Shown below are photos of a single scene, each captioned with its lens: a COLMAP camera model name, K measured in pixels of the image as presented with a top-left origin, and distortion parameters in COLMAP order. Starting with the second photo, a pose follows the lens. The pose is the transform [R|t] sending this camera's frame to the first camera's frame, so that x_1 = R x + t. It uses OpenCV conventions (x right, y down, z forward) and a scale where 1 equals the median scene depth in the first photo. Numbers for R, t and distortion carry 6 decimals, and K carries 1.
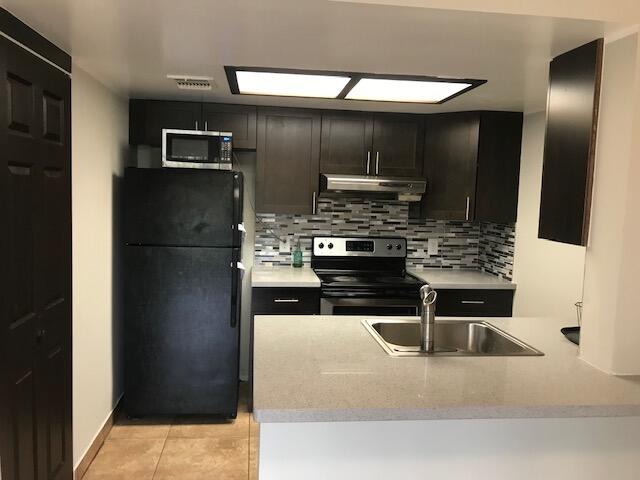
lens RADIAL K [[525.2, 0, 320.0], [0, 525.2, 240.0], [0, 0, 1]] dist [0.013381, -0.007424]
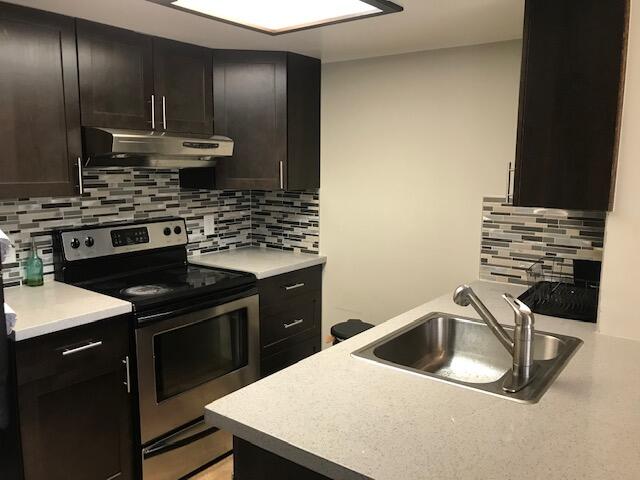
lens RADIAL K [[525.2, 0, 320.0], [0, 525.2, 240.0], [0, 0, 1]] dist [0.013381, -0.007424]
pose [[0.687006, -0.132975, 0.714382, -0.237033], [0.078993, 0.990954, 0.108490, -0.037620], [-0.722346, -0.018102, 0.691295, 0.347472]]
